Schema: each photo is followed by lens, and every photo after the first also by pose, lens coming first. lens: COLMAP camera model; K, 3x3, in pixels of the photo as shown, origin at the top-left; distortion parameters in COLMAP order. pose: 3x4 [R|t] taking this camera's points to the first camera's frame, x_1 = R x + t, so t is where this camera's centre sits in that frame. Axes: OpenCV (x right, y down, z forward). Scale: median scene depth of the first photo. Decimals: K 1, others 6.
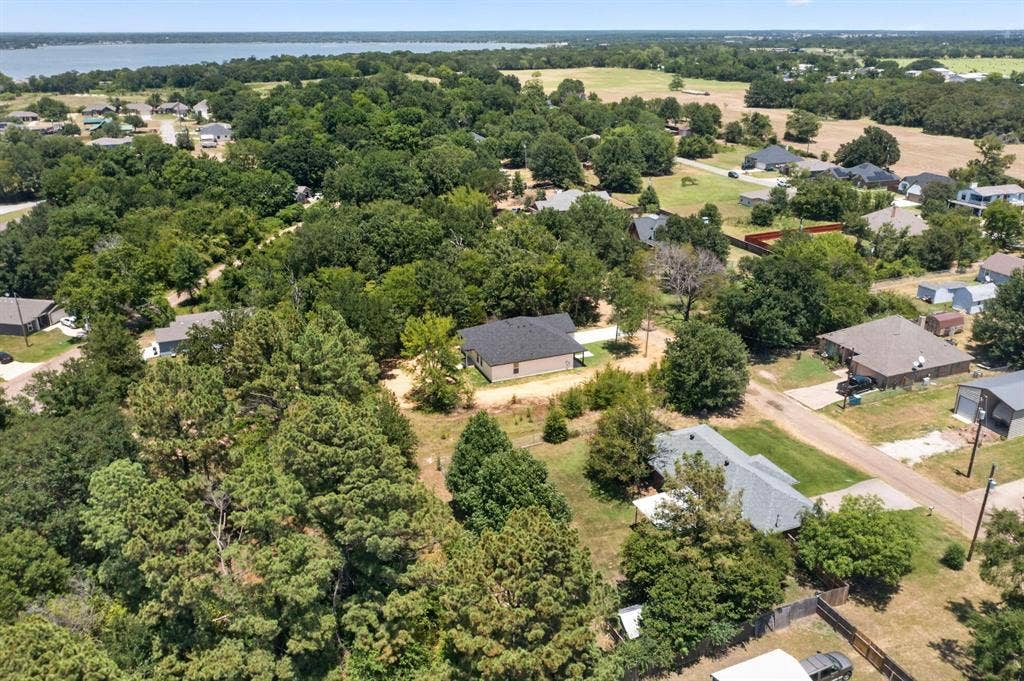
lens RADIAL K [[785.3, 0, 512.1], [0, 785.3, 340.5], [0, 0, 1]] dist [-0.006956, -0.003065]
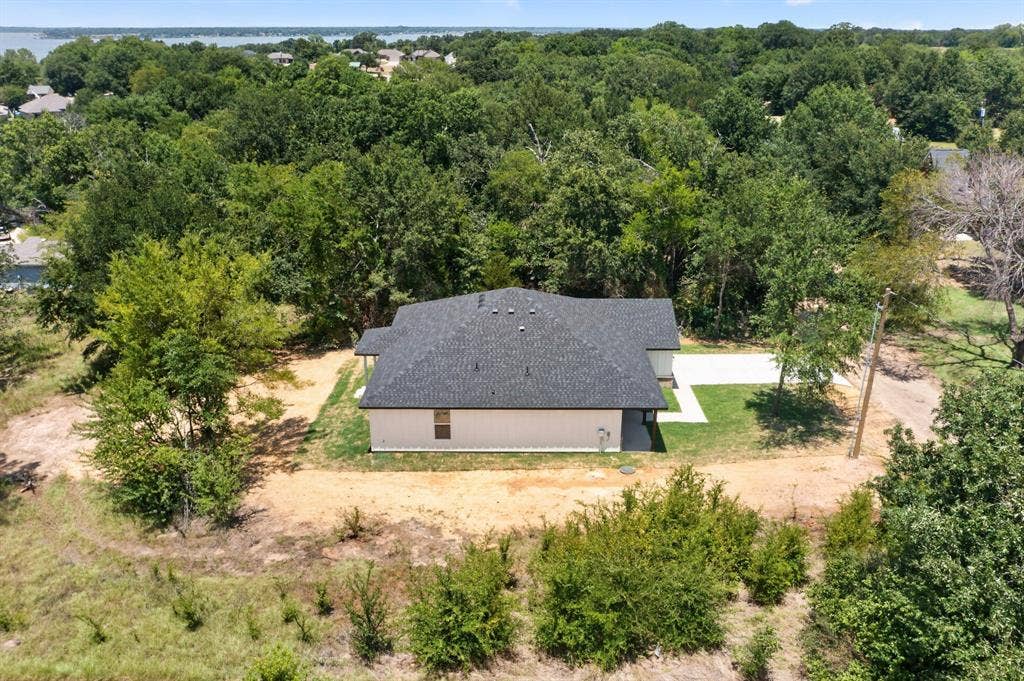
lens RADIAL K [[785.3, 0, 511.9], [0, 785.3, 341.3], [0, 0, 1]] dist [-0.006956, -0.003065]
pose [[0.926282, 0.141196, -0.349378, 0.131462], [-0.140986, 0.989666, 0.026171, -0.013165], [0.349463, 0.025016, 0.936616, 0.590279]]
